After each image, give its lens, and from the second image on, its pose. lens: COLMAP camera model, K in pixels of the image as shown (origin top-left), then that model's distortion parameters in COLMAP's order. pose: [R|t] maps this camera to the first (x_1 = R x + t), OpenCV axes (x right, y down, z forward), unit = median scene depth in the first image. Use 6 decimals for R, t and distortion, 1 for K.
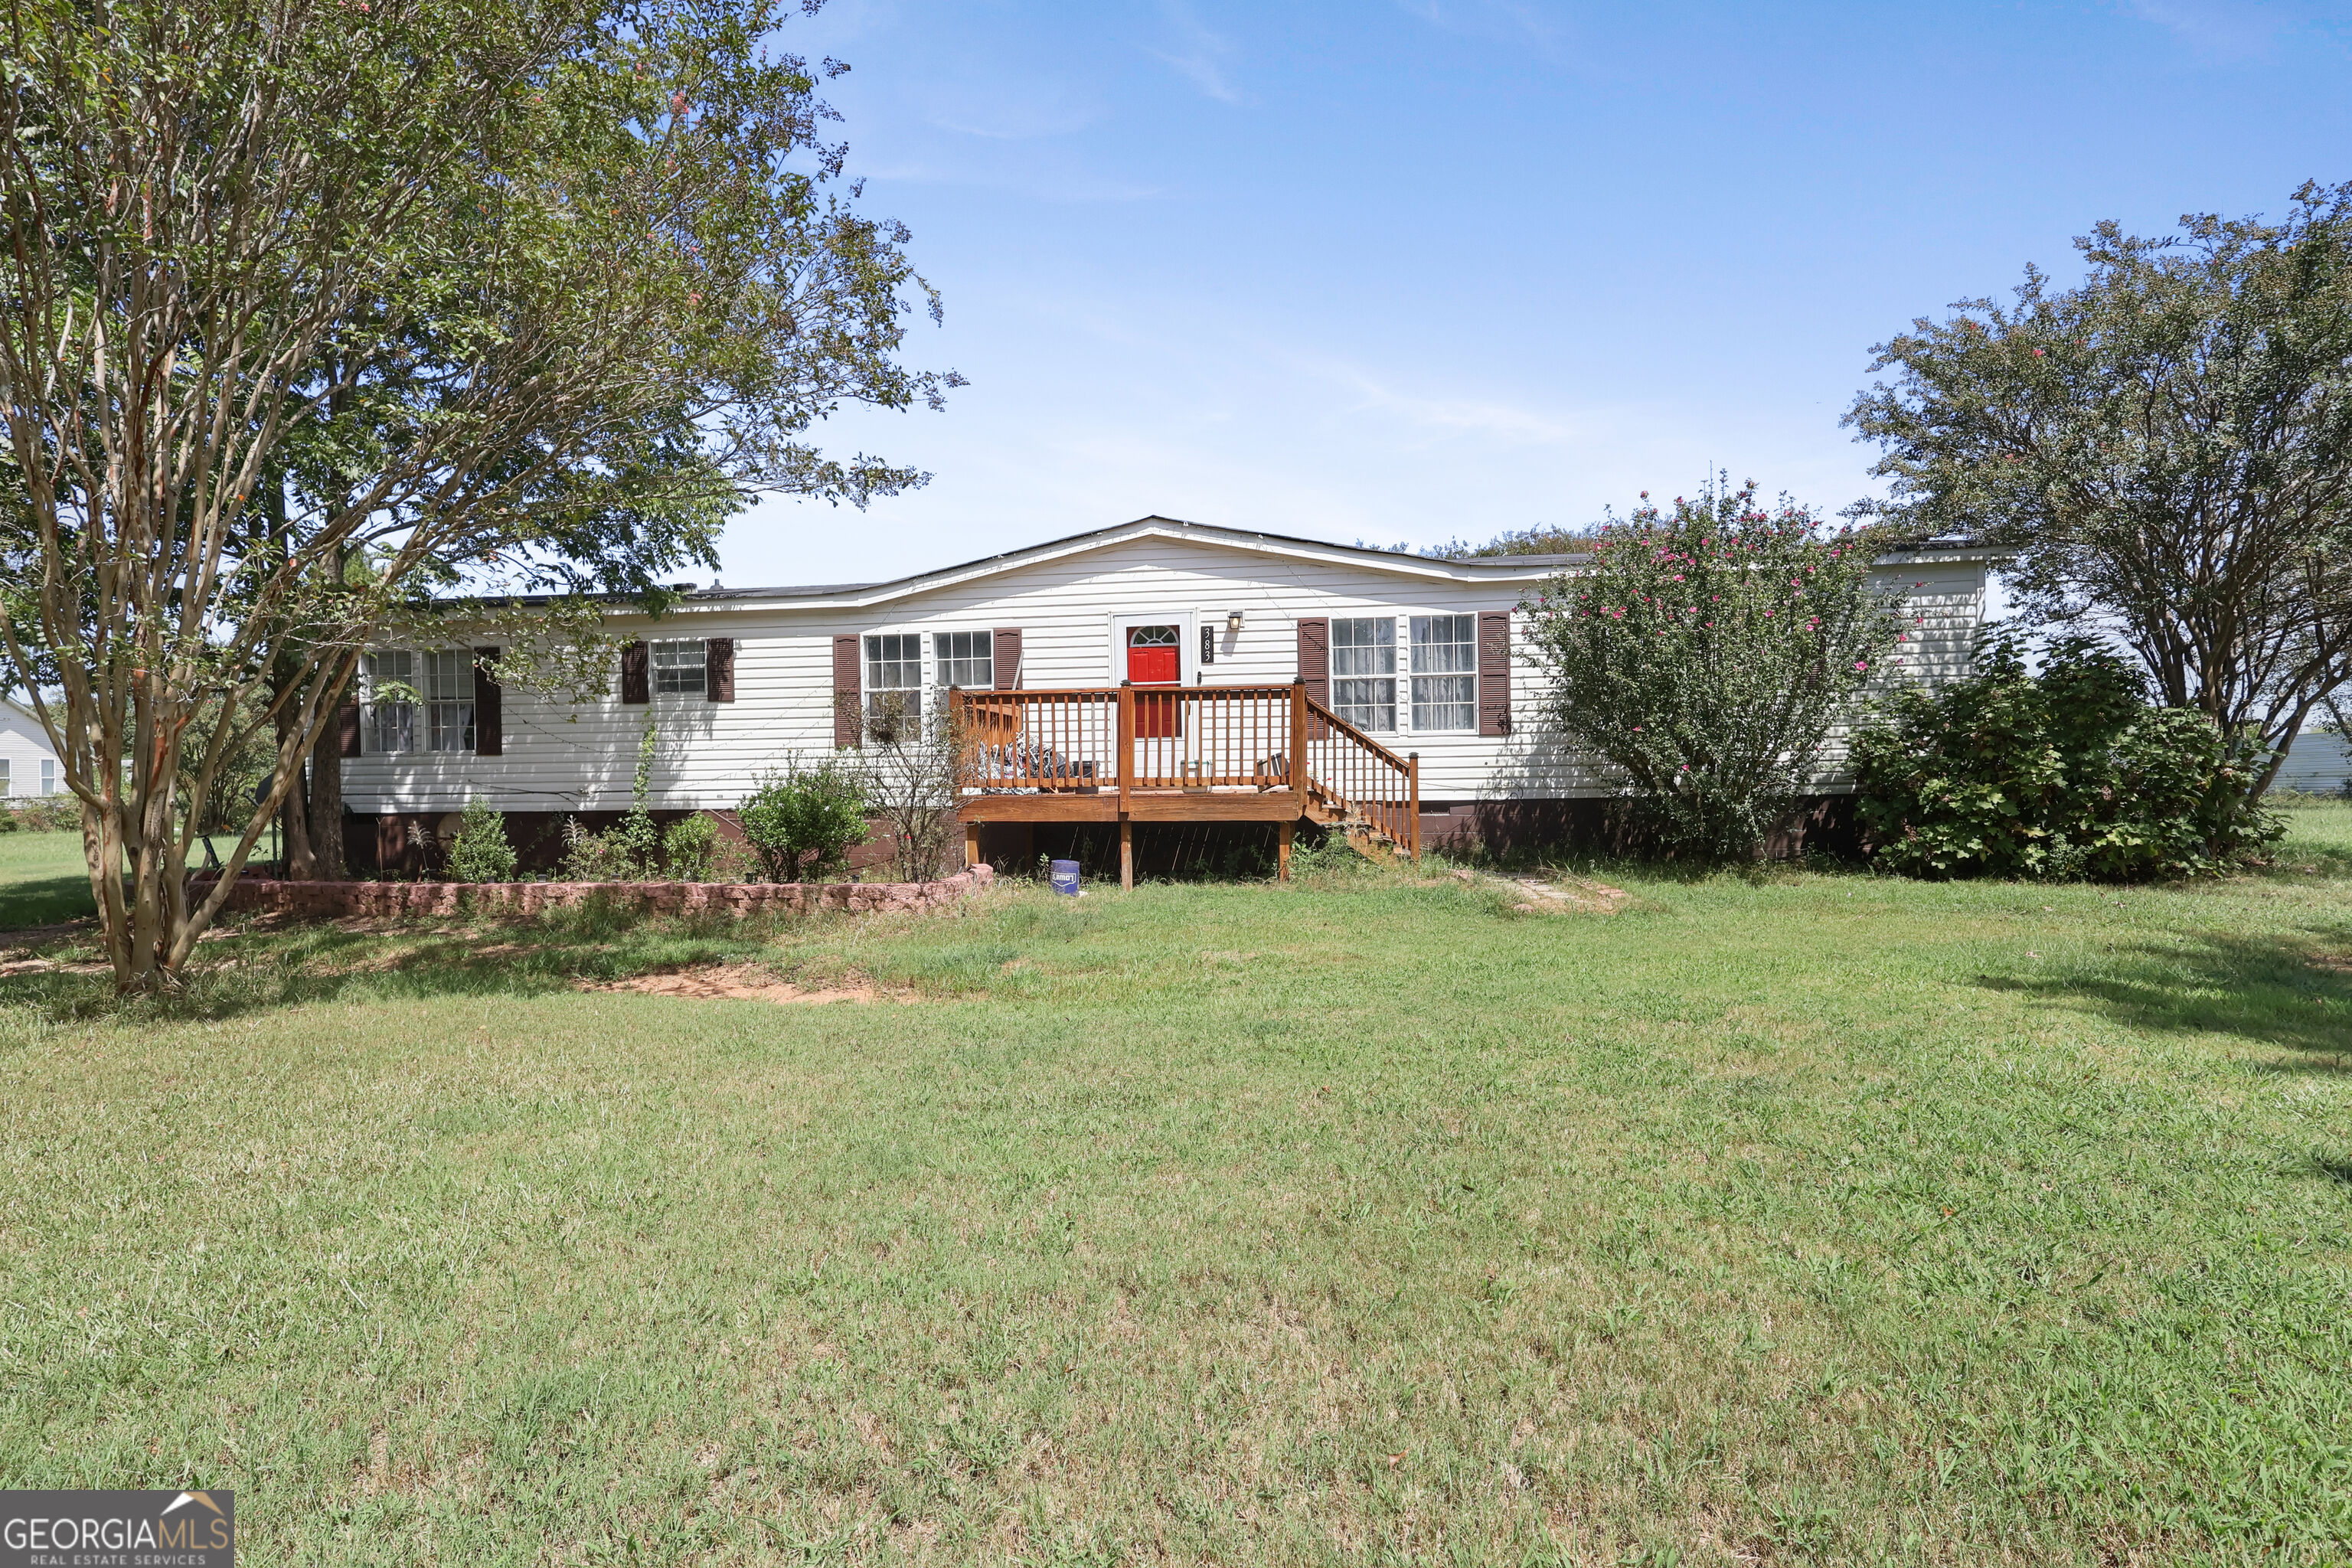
lens RADIAL K [[1142.2, 0, 1176.1], [0, 1142.2, 781.9], [0, 0, 1]] dist [-0.001936, -0.000110]
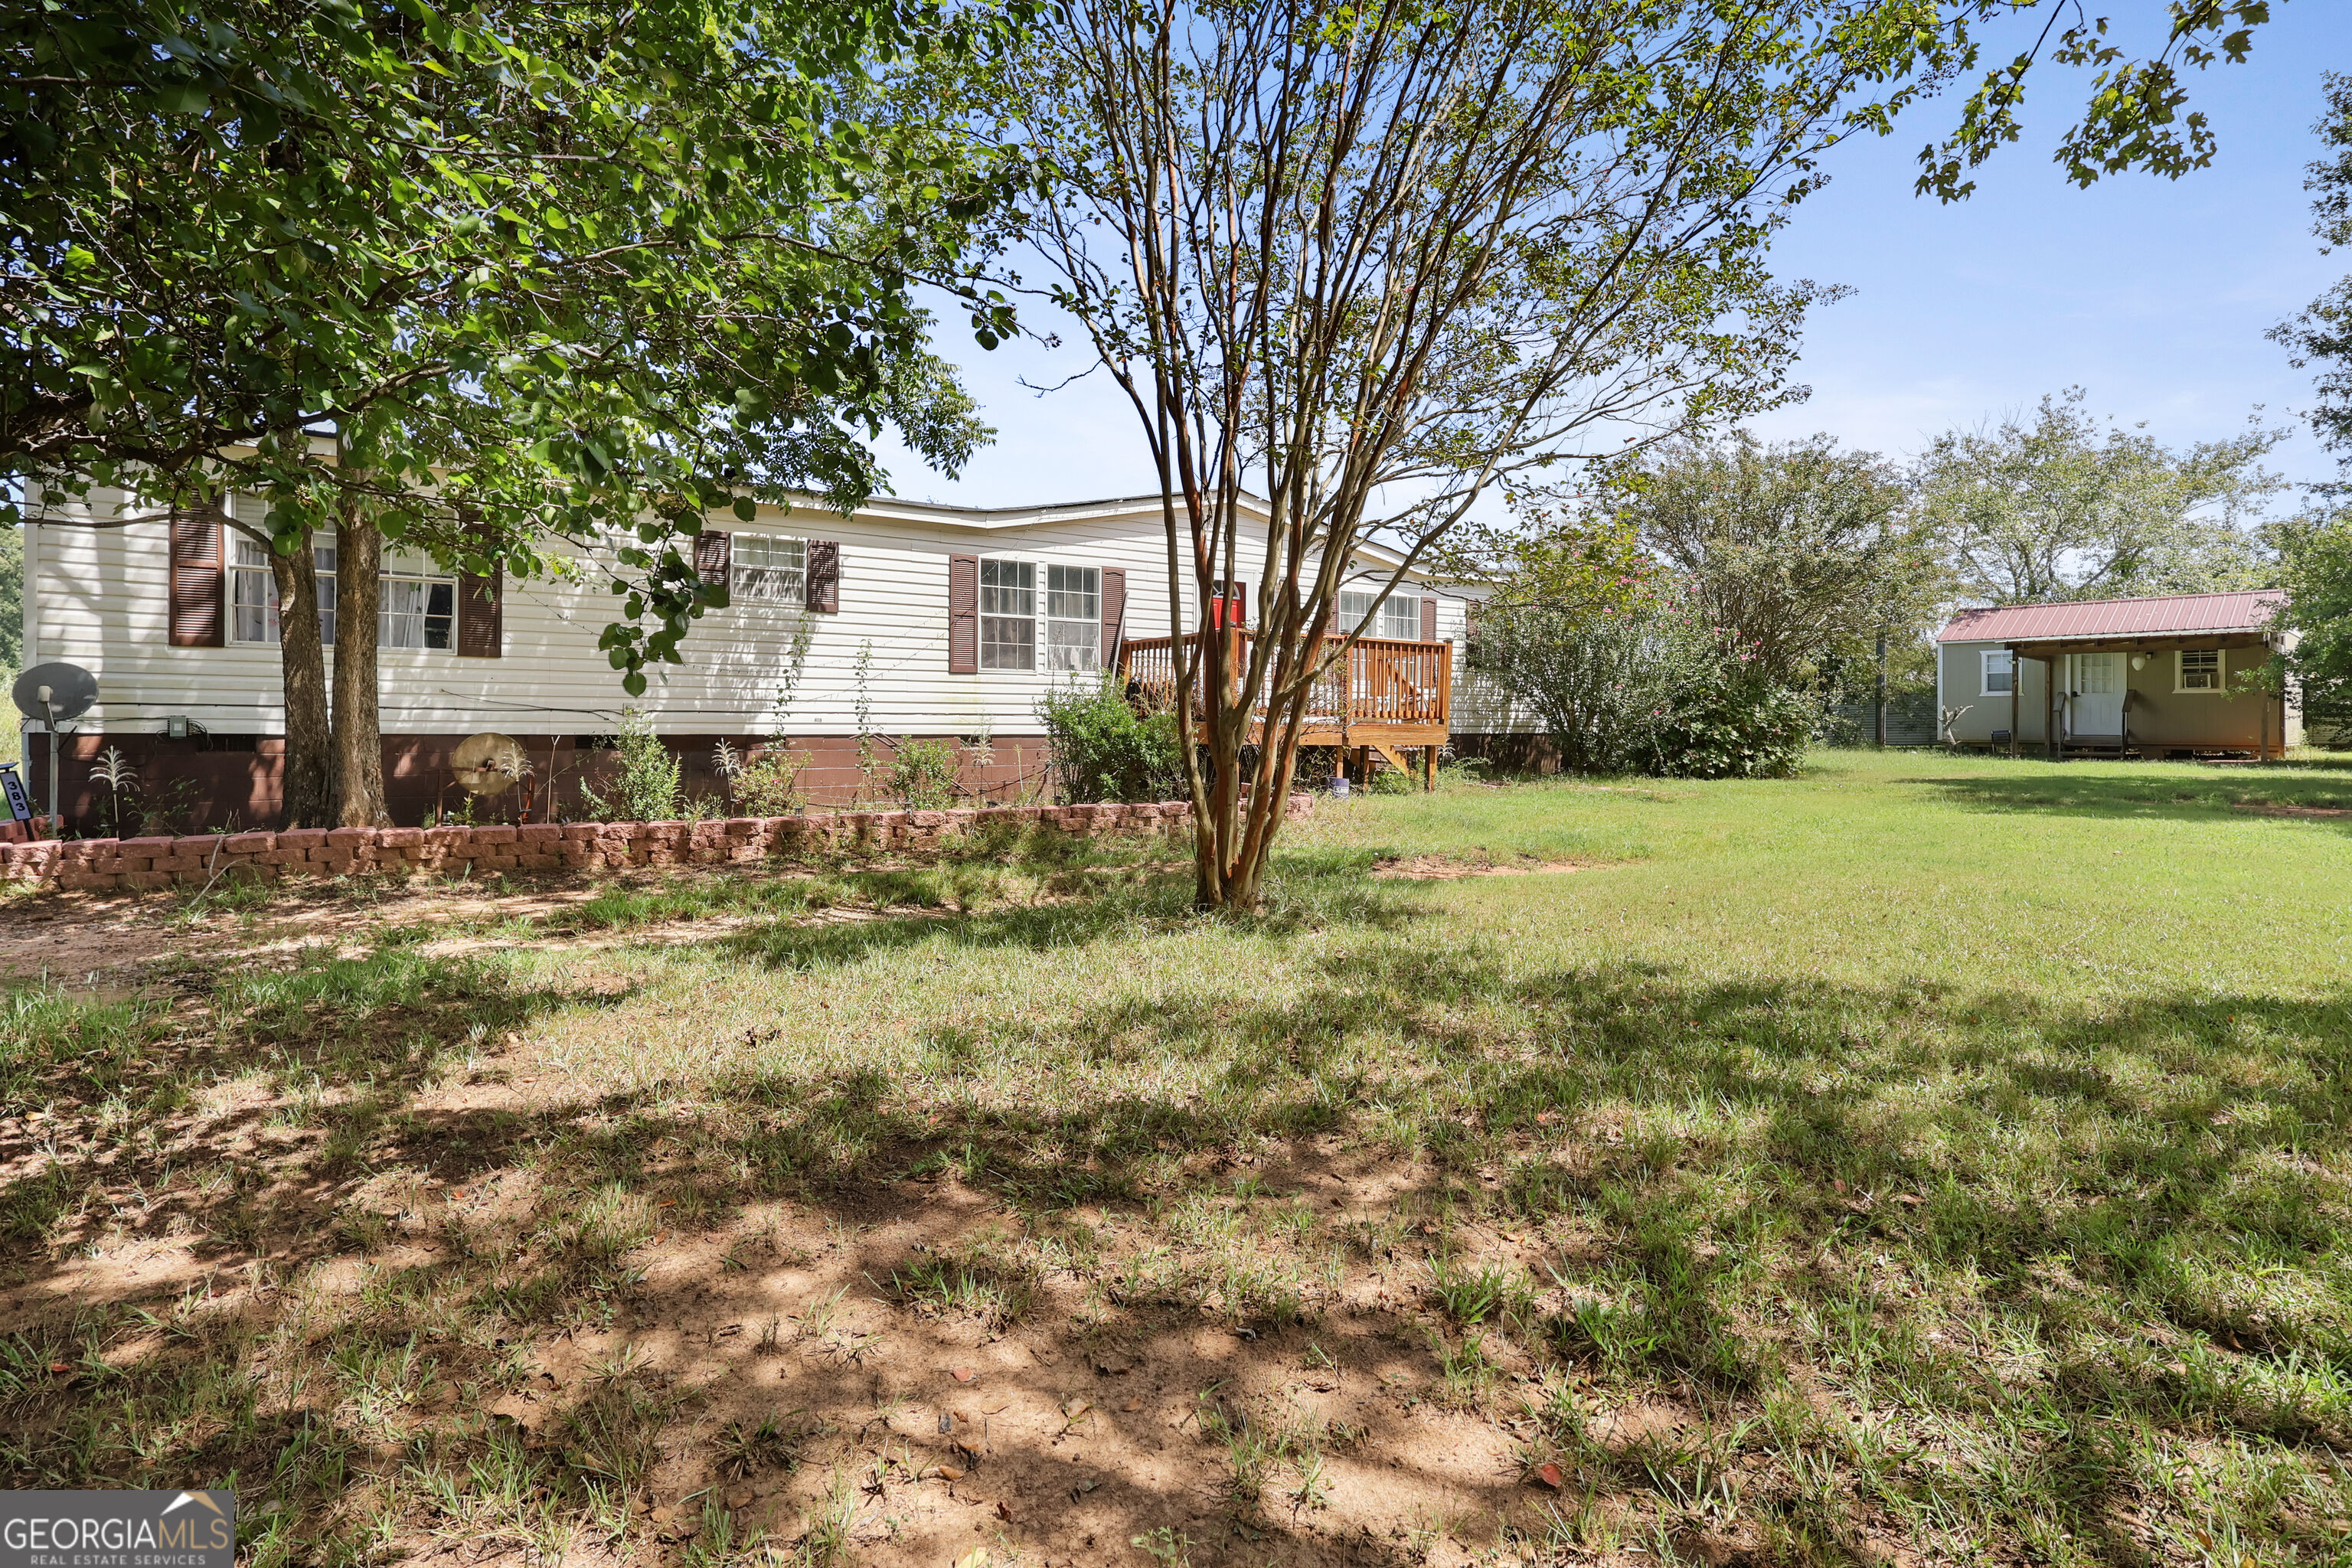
lens RADIAL K [[1121.0, 0, 1176.2], [0, 1121.0, 775.3], [0, 0, 1]] dist [-0.002401, 0.000144]
pose [[0.751545, -0.015238, 0.659506, -0.788911], [-0.021689, 0.998622, 0.047789, 0.008996], [-0.659325, -0.050220, 0.750179, 0.154234]]
